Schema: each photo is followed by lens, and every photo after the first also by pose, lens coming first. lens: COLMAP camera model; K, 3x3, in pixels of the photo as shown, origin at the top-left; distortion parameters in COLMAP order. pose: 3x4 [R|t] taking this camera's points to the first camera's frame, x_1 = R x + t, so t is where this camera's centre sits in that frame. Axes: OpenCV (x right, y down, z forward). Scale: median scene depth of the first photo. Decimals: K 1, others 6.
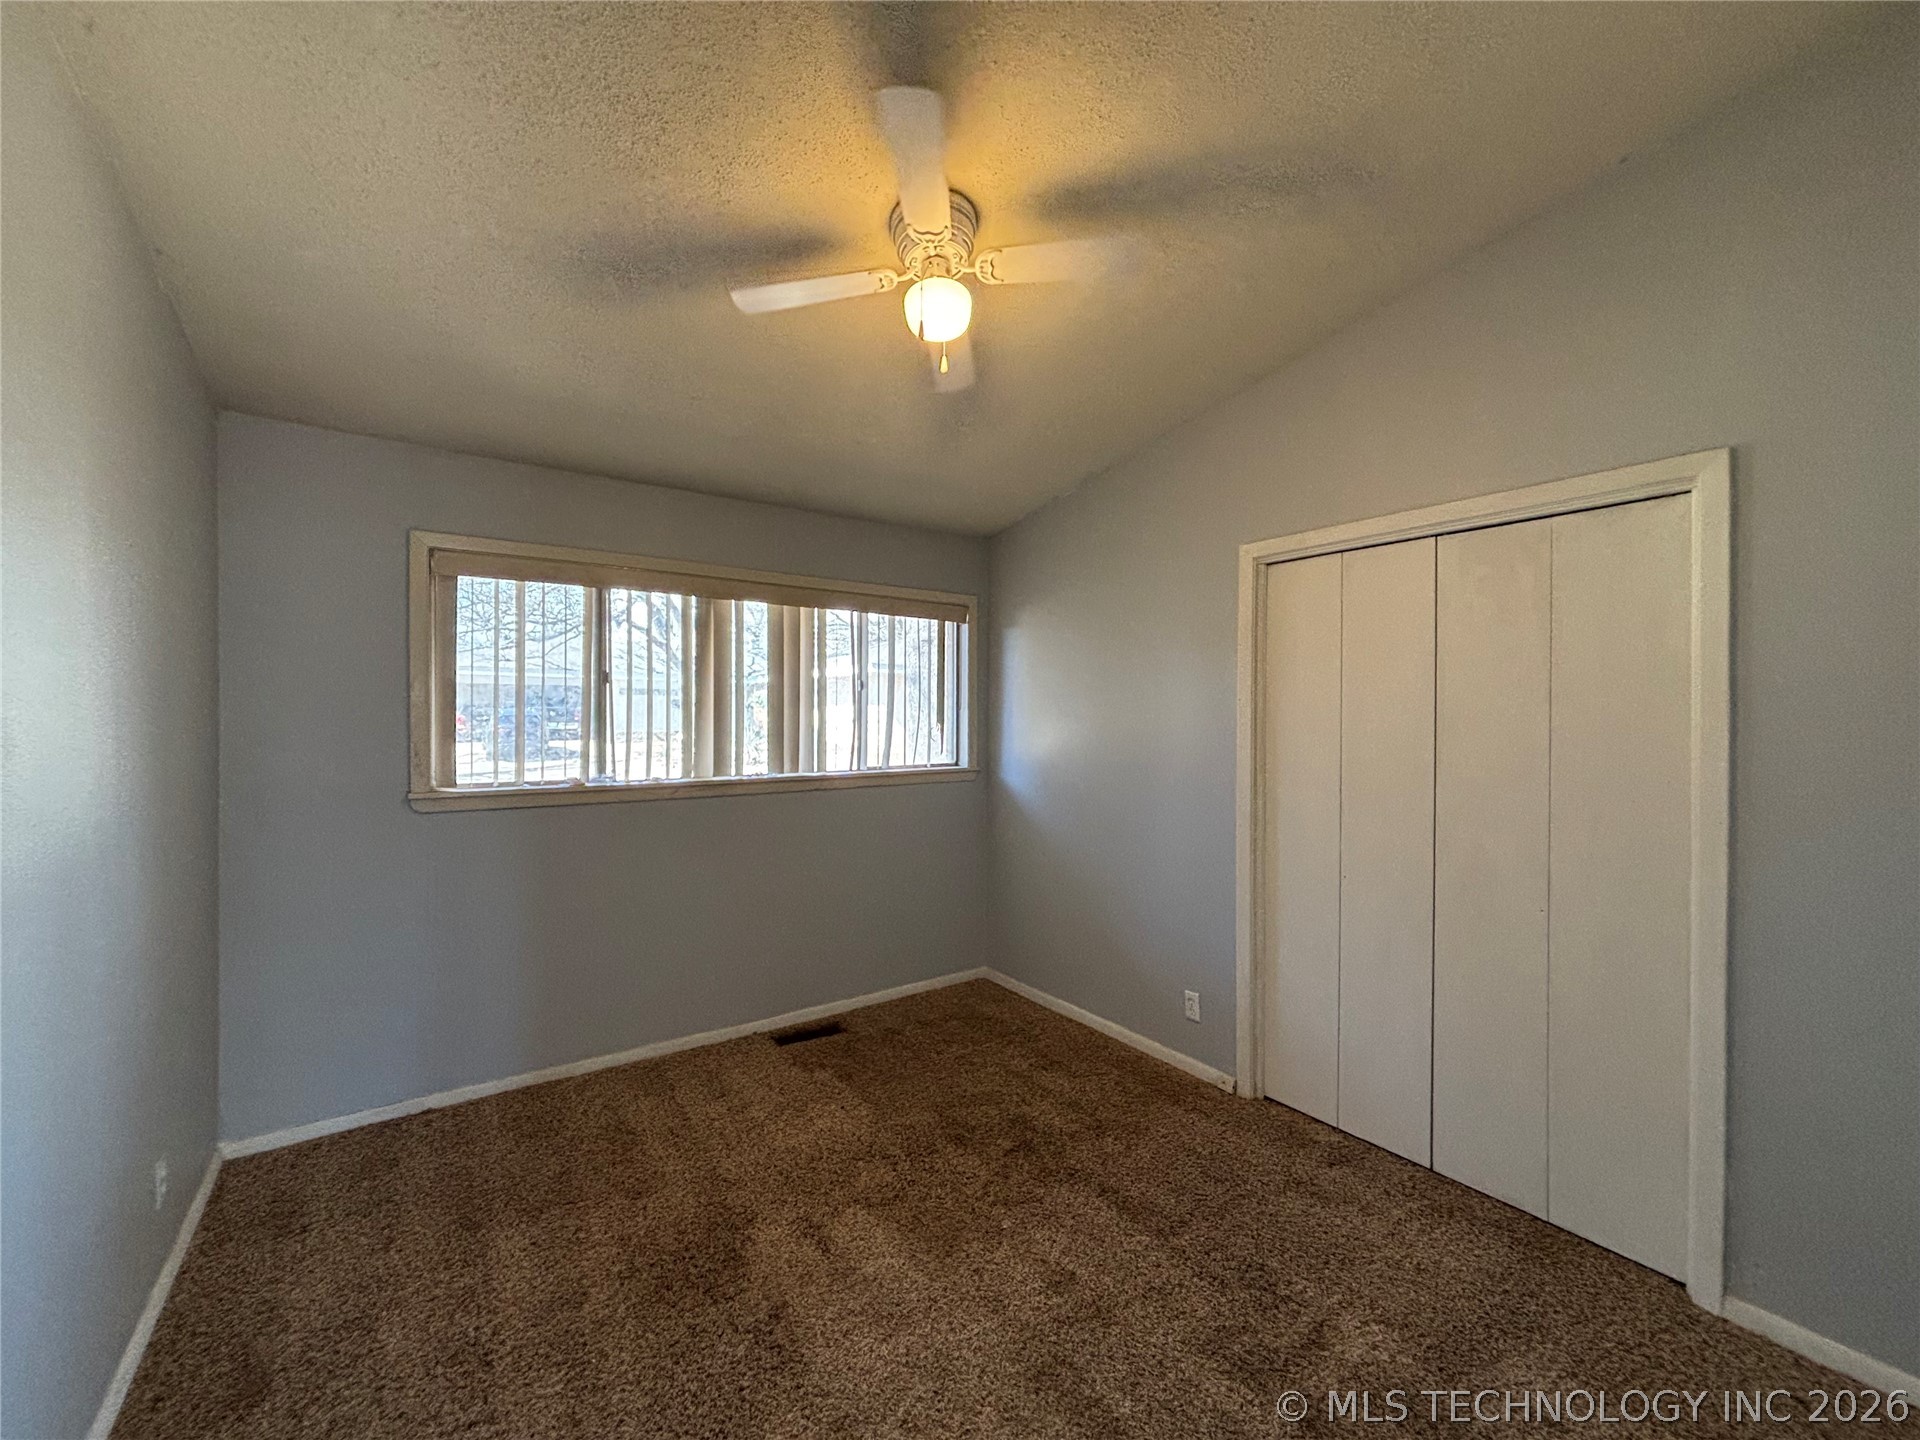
lens RADIAL K [[777.6, 0, 935.1], [0, 777.6, 721.1], [0, 0, 1]] dist [-0.020283, 0.009083]
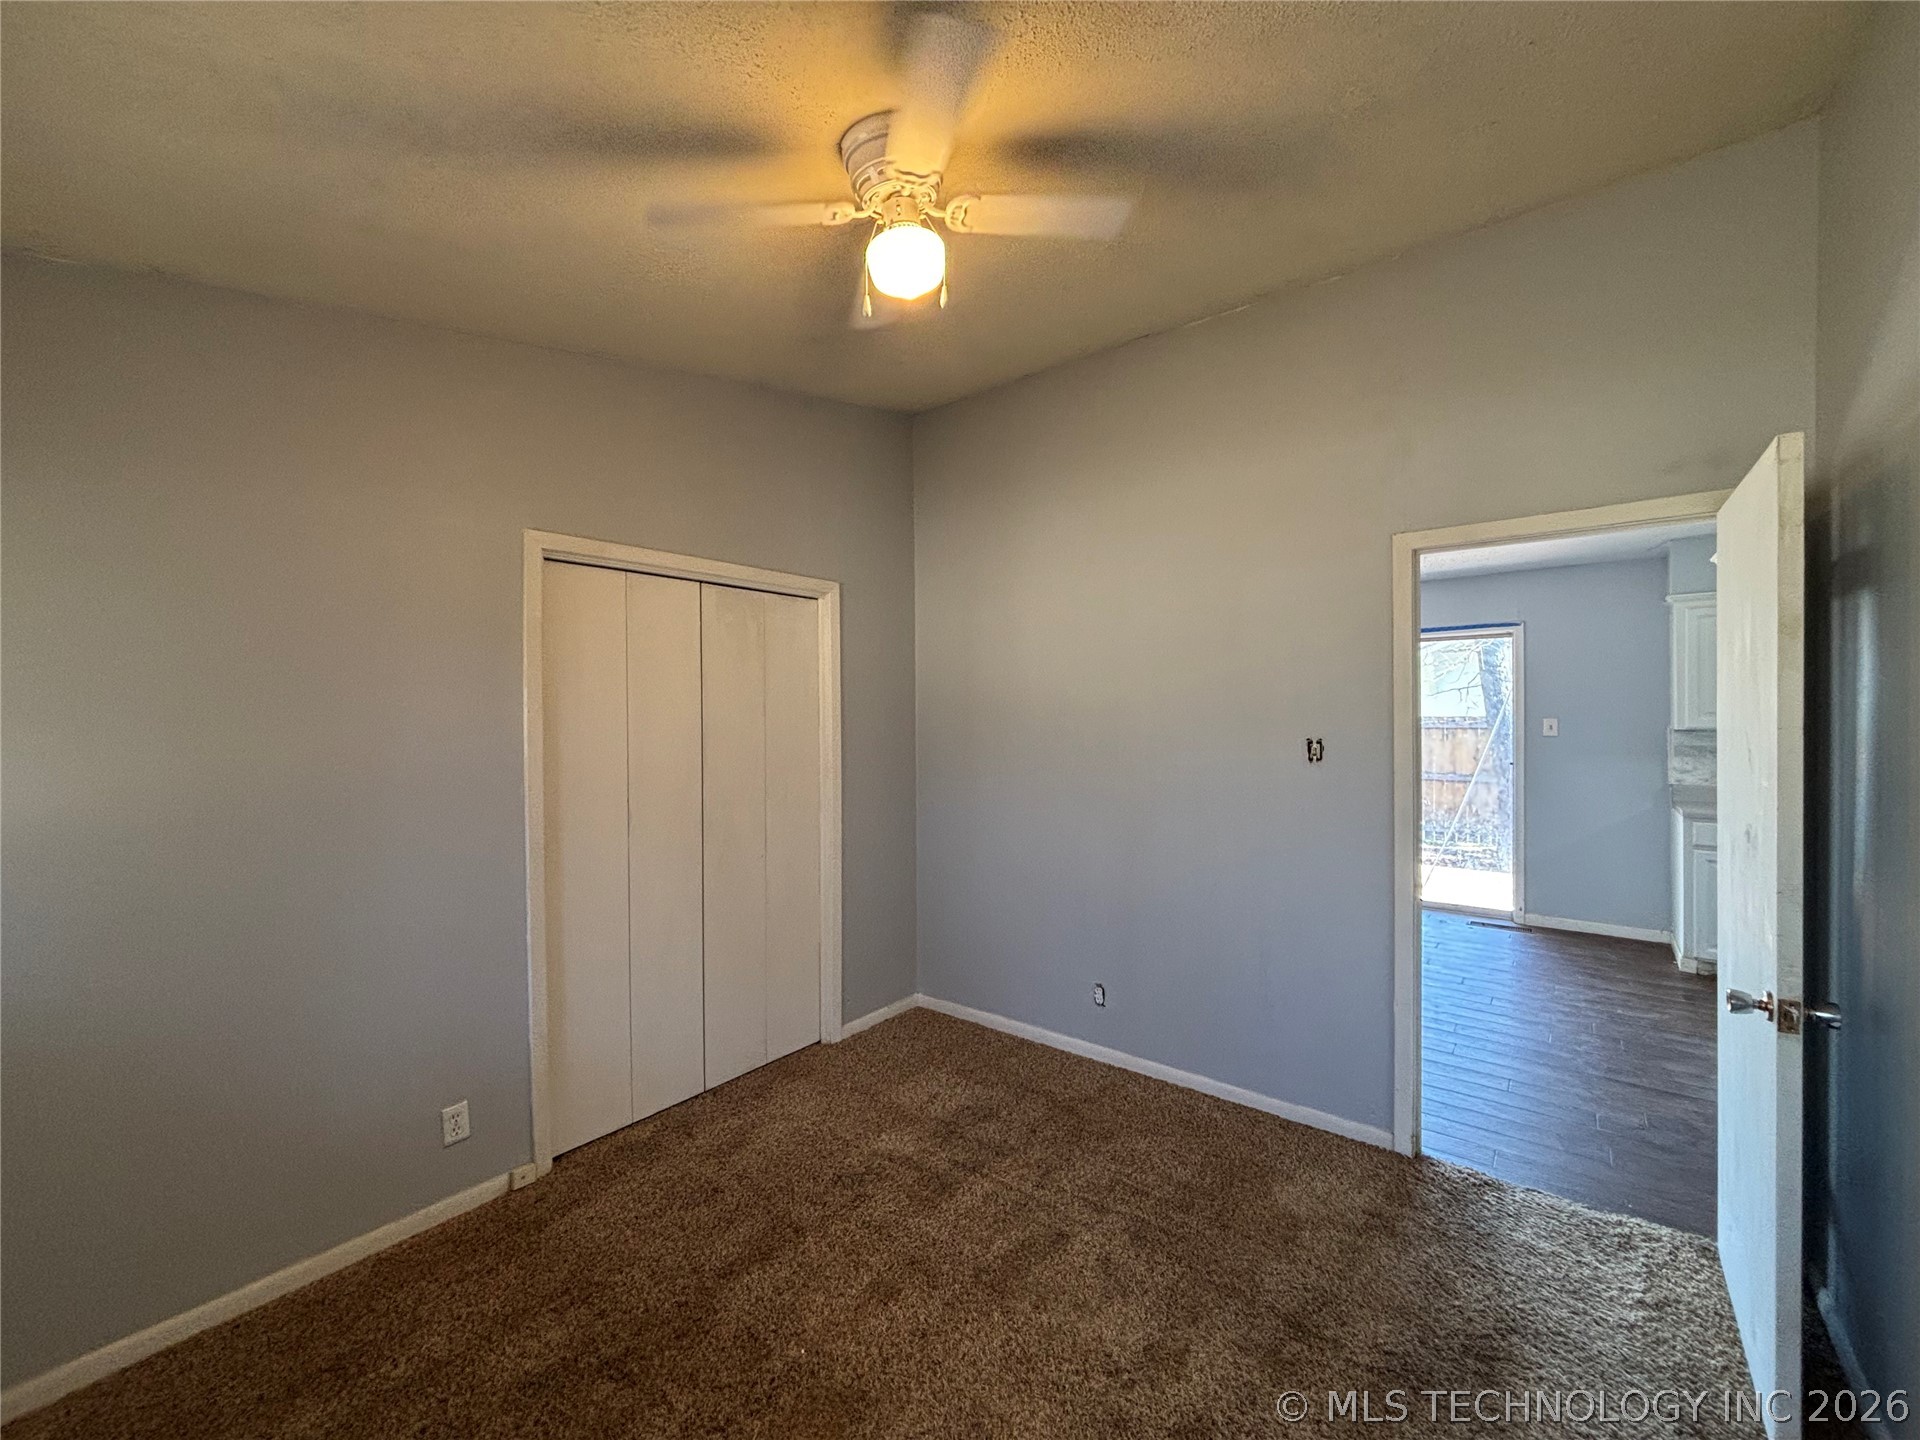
lens RADIAL K [[783.7, 0, 960.0], [0, 783.7, 720.0], [0, 0, 1]] dist [0.004546, 0.000183]
pose [[-0.303660, -0.006842, 0.952756, -0.865482], [0.020956, 0.999684, 0.013858, -0.032261], [-0.952550, 0.024174, -0.303421, 1.236171]]
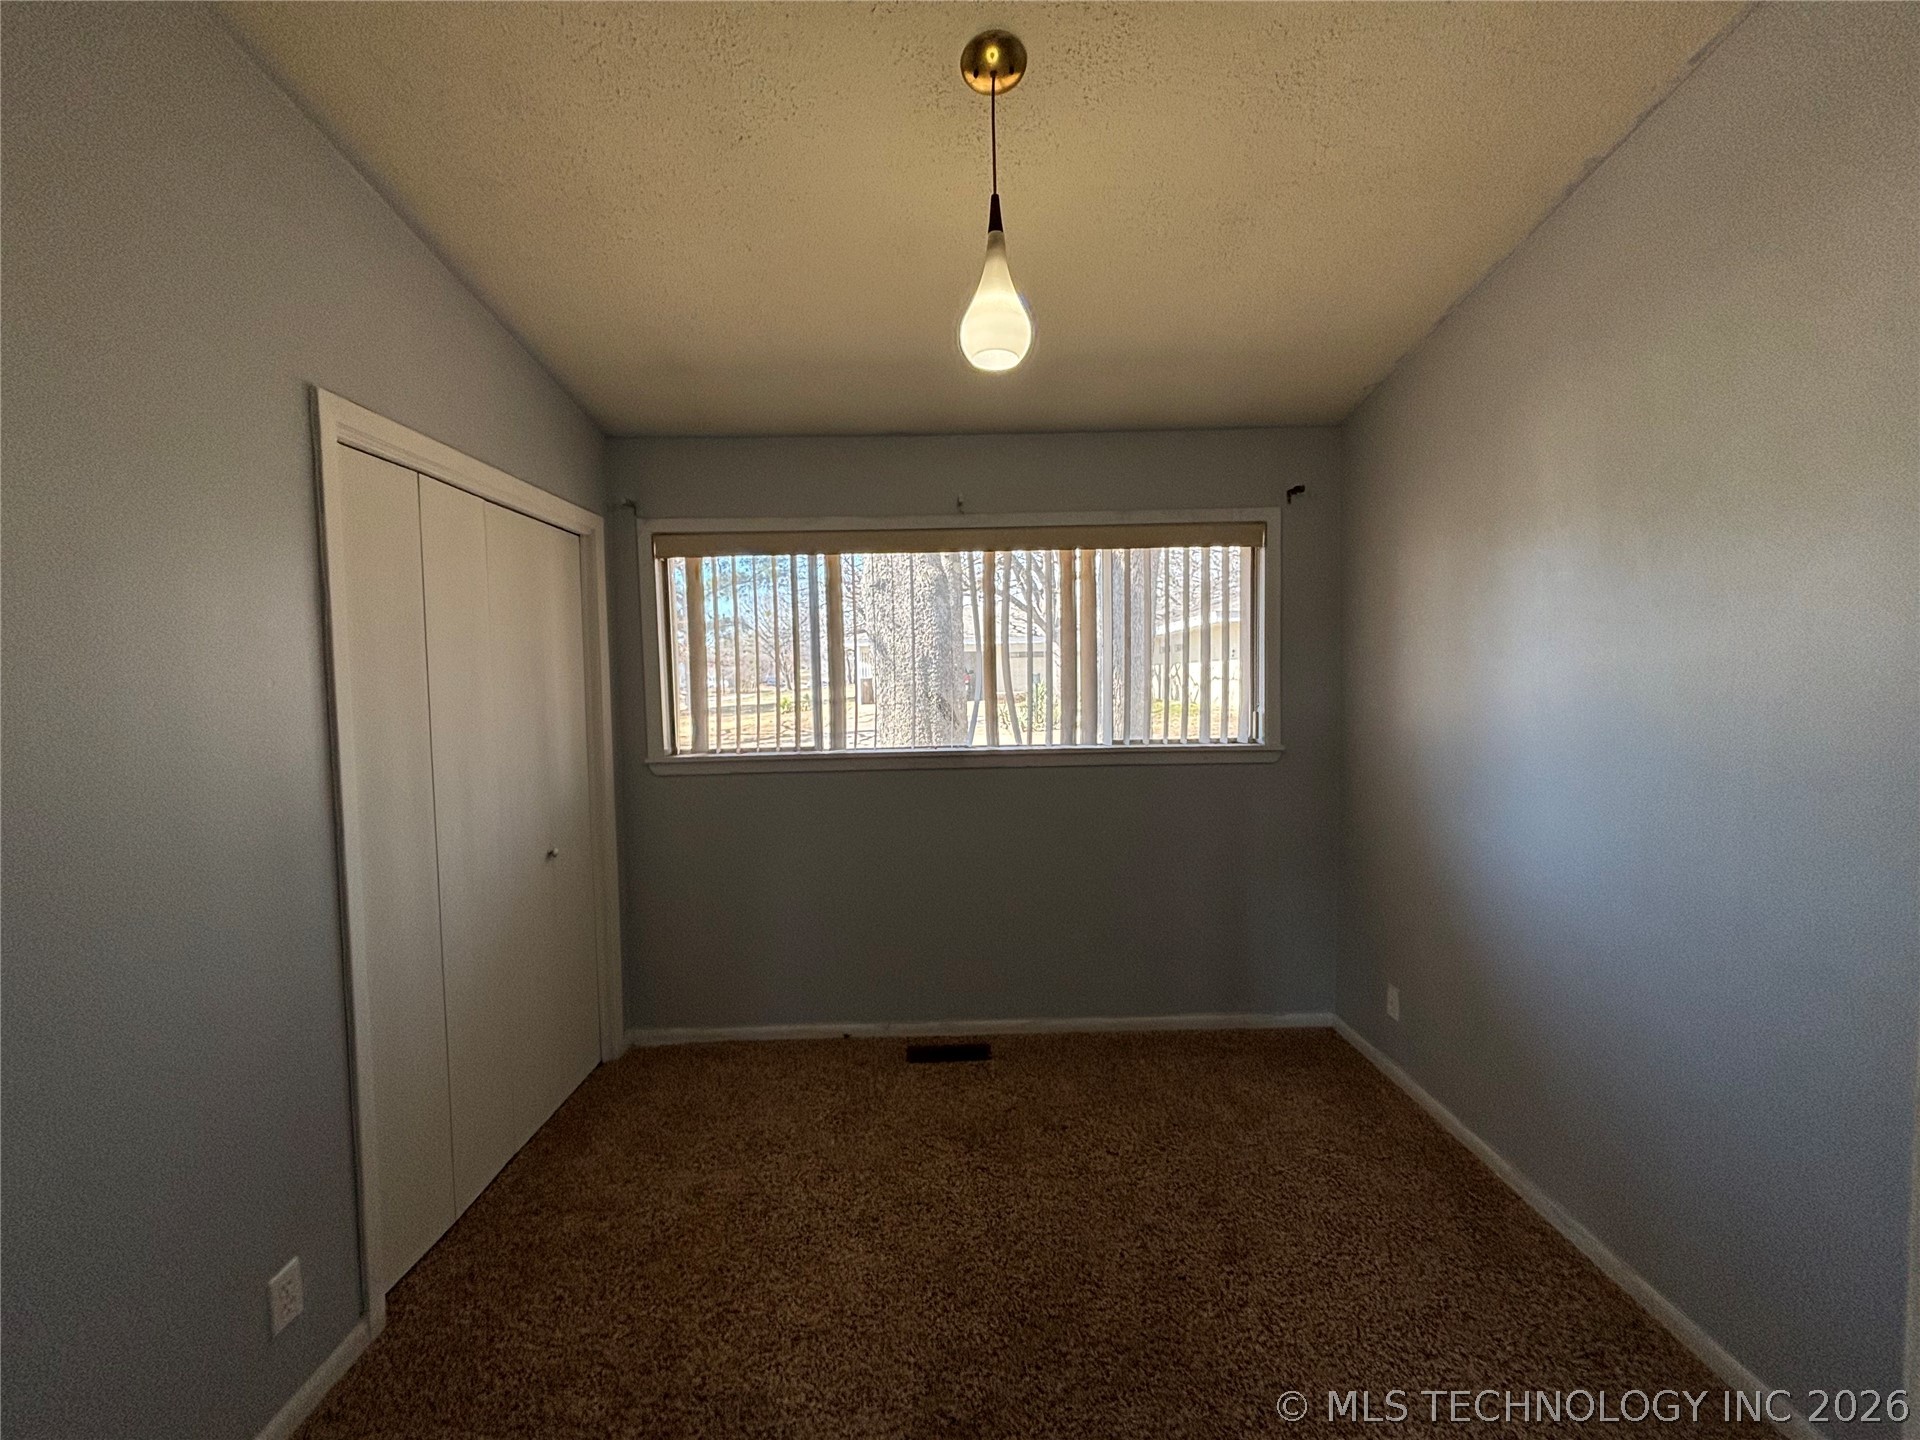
lens RADIAL K [[820.2, 0, 960.0], [0, 820.2, 720.0], [0, 0, 1]] dist [0.034077, 0.000041]
pose [[0.824240, 0.006321, -0.566205, 0.215310], [0.020683, 0.998934, 0.041259, -0.000375], [0.565863, -0.045718, 0.823231, 0.165238]]
